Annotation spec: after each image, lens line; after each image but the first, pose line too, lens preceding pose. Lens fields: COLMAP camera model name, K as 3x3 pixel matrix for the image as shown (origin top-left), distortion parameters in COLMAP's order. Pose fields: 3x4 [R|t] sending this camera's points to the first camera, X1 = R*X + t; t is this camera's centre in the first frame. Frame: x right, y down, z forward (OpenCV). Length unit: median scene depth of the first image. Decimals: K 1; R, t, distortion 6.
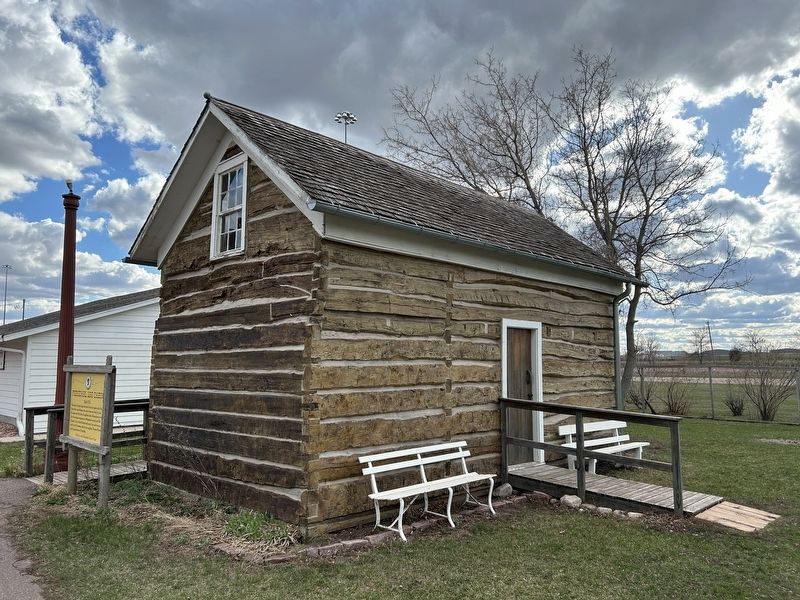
lens RADIAL K [[628.6, 0, 382.7], [0, 628.6, 303.0], [0, 0, 1]] dist [0.009105, 0.003001]
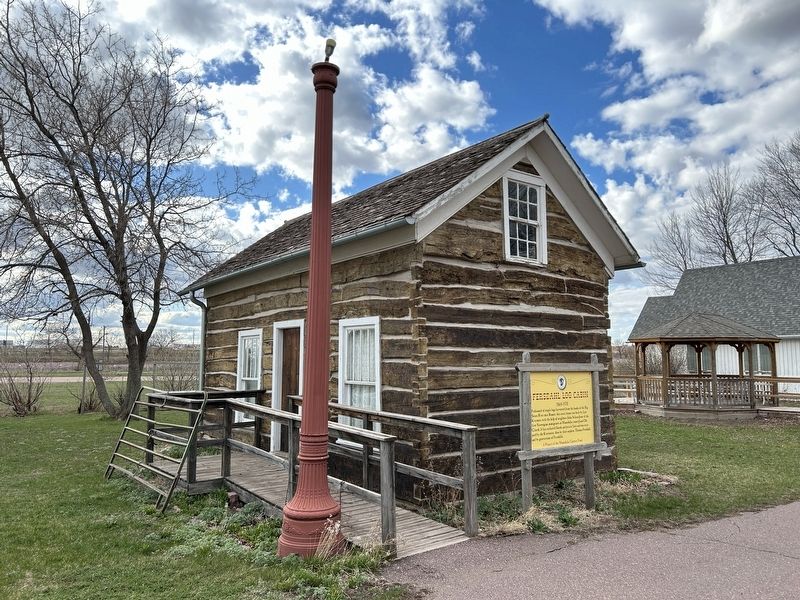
lens RADIAL K [[624.0, 0, 398.4], [0, 624.0, 291.2], [0, 0, 1]] dist [0.008542, 0.005316]
pose [[0.114067, 0.108235, 0.987560, -1.418605], [-0.107624, 0.989544, -0.096022, 0.108509], [-0.987626, -0.095332, 0.124523, 1.145964]]
